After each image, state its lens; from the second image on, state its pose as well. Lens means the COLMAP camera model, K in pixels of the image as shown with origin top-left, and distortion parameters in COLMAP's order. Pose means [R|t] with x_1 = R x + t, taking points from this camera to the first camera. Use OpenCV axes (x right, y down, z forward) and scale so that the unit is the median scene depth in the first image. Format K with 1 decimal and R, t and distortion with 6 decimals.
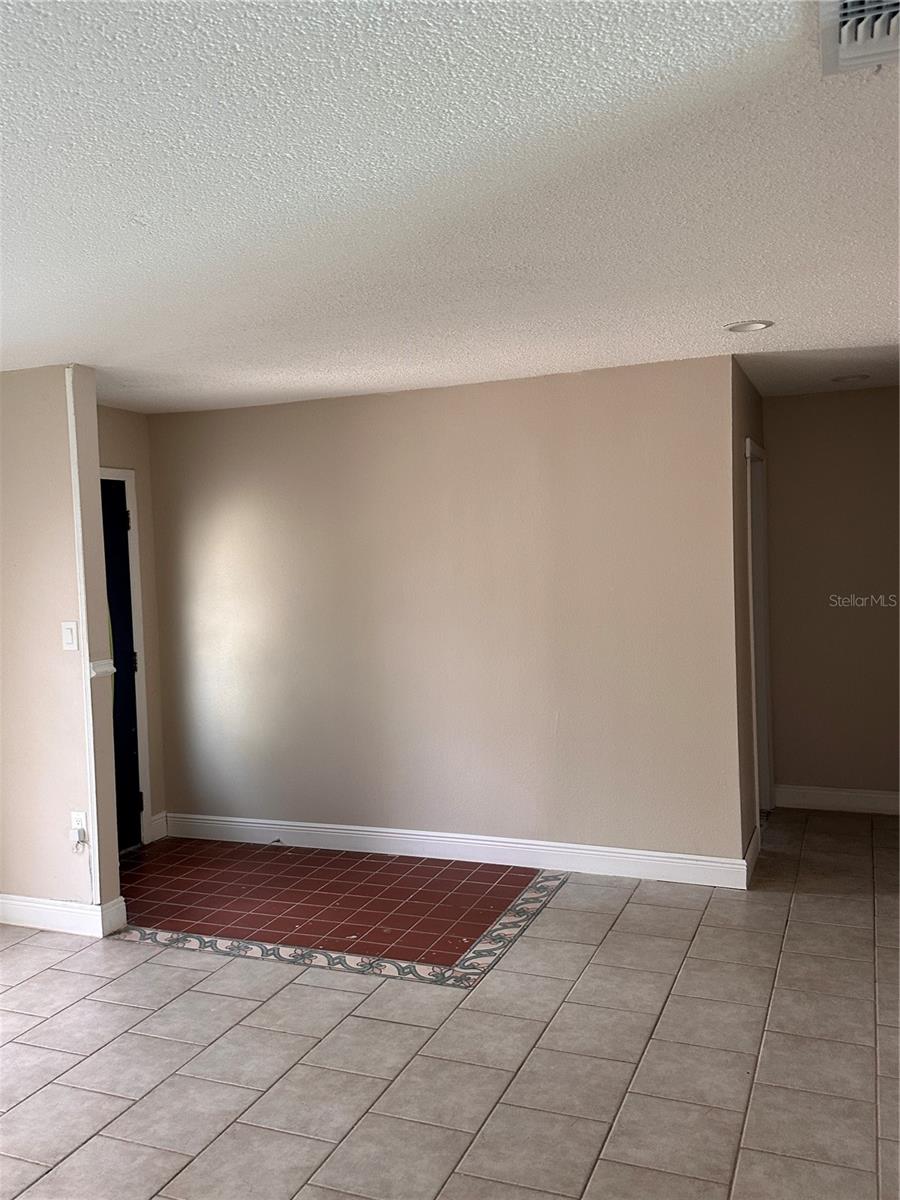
lens RADIAL K [[985.0, 0, 450.0], [0, 985.0, 600.0], [0, 0, 1]] dist [0.168838, -0.289293]
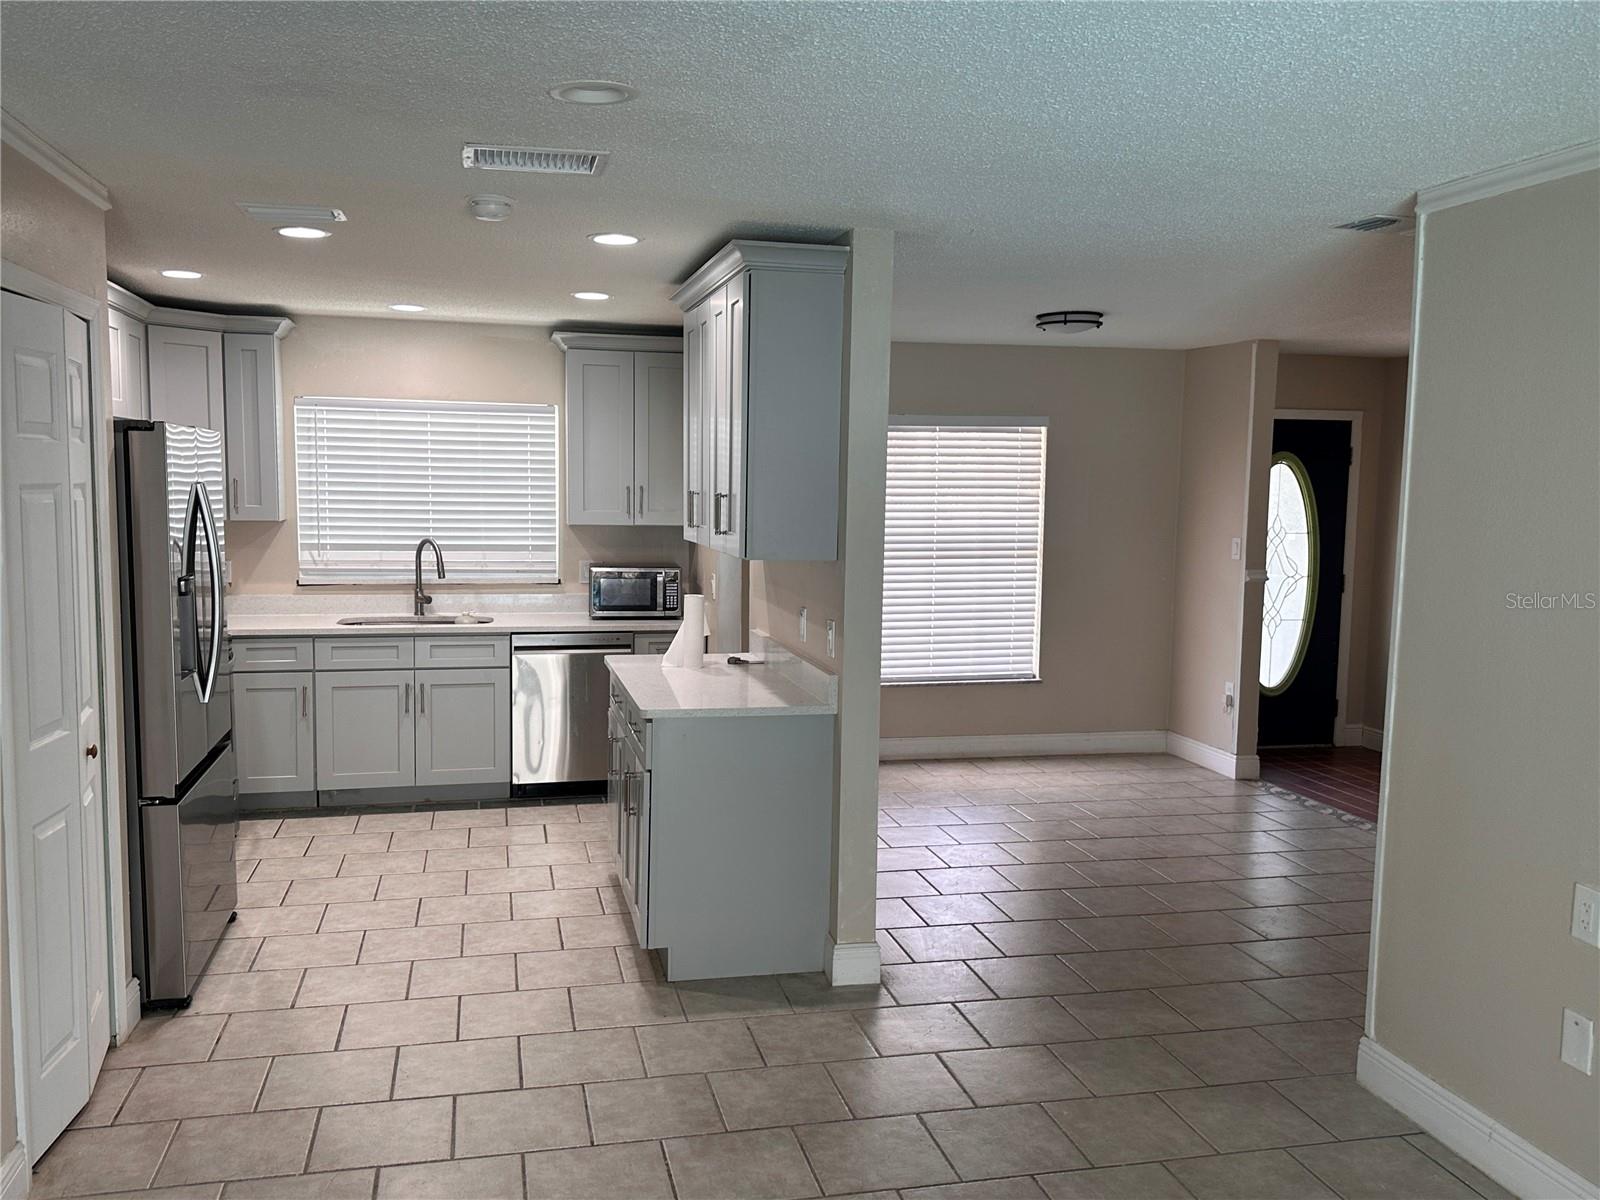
lens RADIAL K [[1313.3, 0, 800.0], [0, 1313.3, 600.0], [0, 0, 1]] dist [0.168838, -0.289293]
pose [[0.594474, 0.115259, -0.795812, 0.673192], [-0.075487, 0.993303, 0.087473, -0.006563], [0.800564, 0.008073, 0.599193, -0.497068]]
